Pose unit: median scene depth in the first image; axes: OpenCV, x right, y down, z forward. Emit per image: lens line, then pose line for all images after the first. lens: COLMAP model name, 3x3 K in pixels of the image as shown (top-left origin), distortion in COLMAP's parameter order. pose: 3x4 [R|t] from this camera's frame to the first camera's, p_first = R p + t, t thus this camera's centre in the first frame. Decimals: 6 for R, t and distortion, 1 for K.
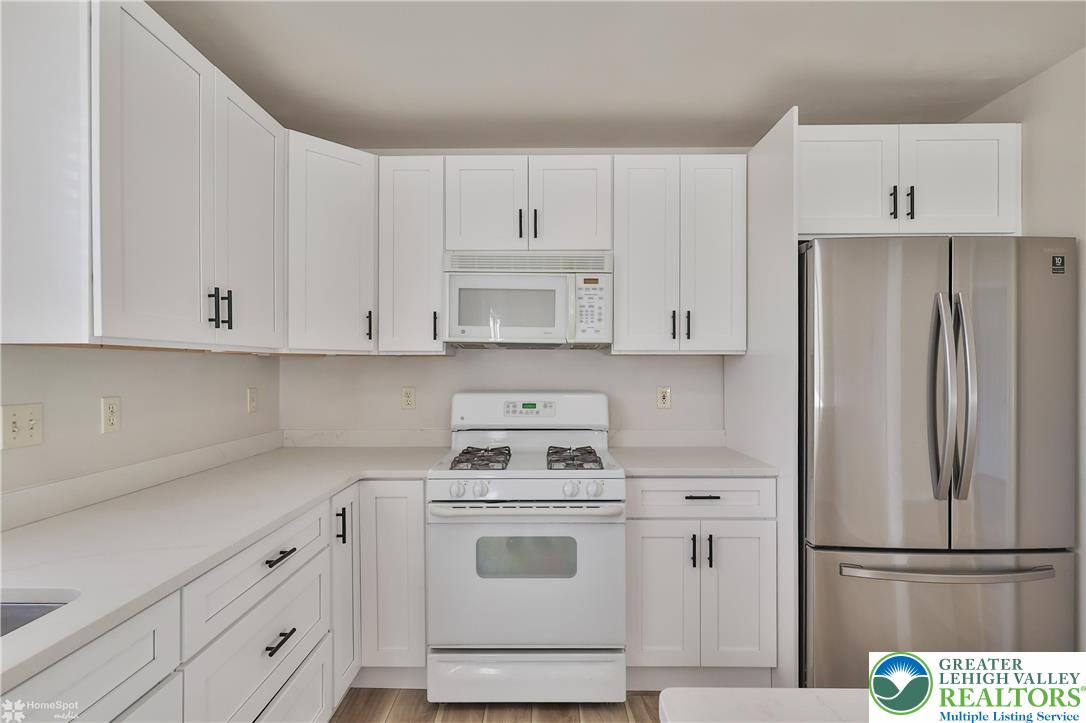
lens RADIAL K [[530.4, 0, 542.0], [0, 530.4, 366.9], [0, 0, 1]] dist [-0.002694, 0.000349]
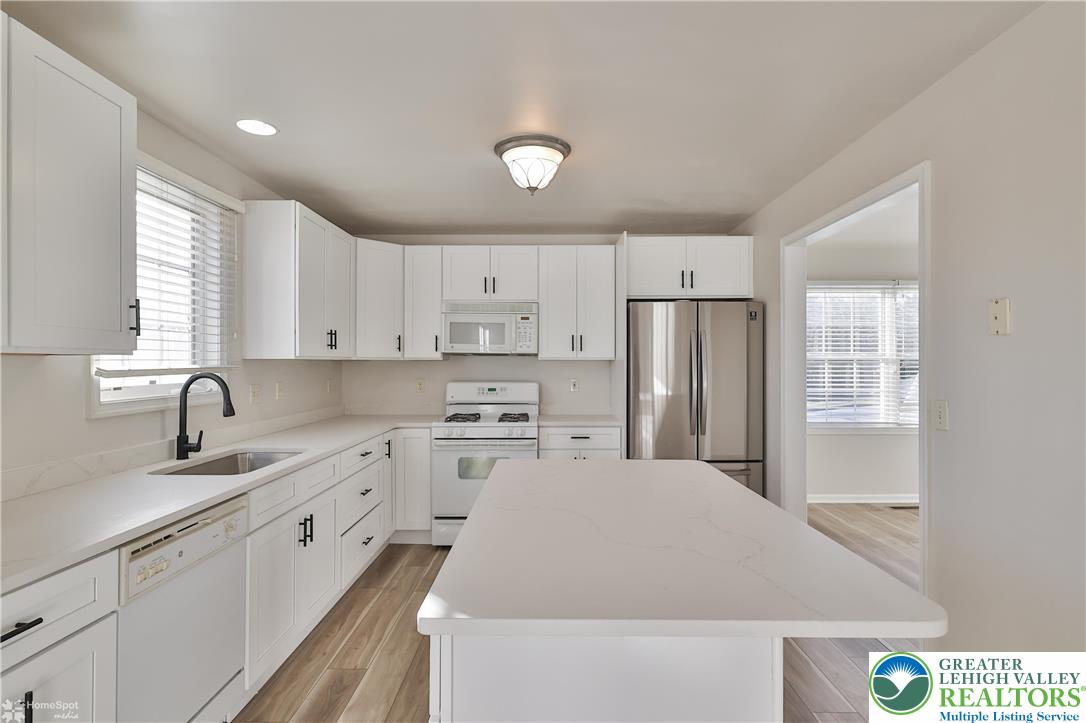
lens RADIAL K [[524.6, 0, 543.0], [0, 524.6, 361.5], [0, 0, 1]] dist [-0.000243, 0.000556]
pose [[0.999999, 0.001281, -0.000028, 0.151879], [-0.001281, 0.999996, -0.002359, -0.014446], [0.000025, 0.002359, 0.999997, -0.740690]]
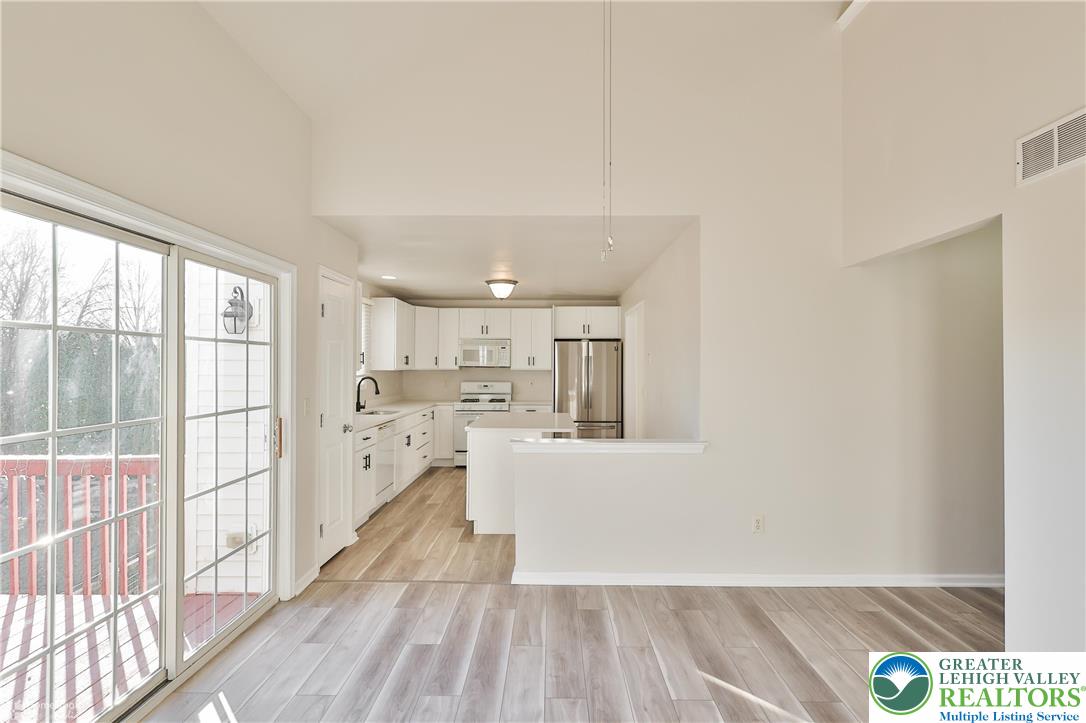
lens RADIAL K [[524.6, 0, 543.0], [0, 524.6, 361.5], [0, 0, 1]] dist [-0.000243, 0.000556]
pose [[0.999984, 0.004930, 0.002926, 0.328237], [-0.004902, 0.999943, -0.009463, -0.046866], [-0.002973, 0.009448, 0.999951, -2.253693]]
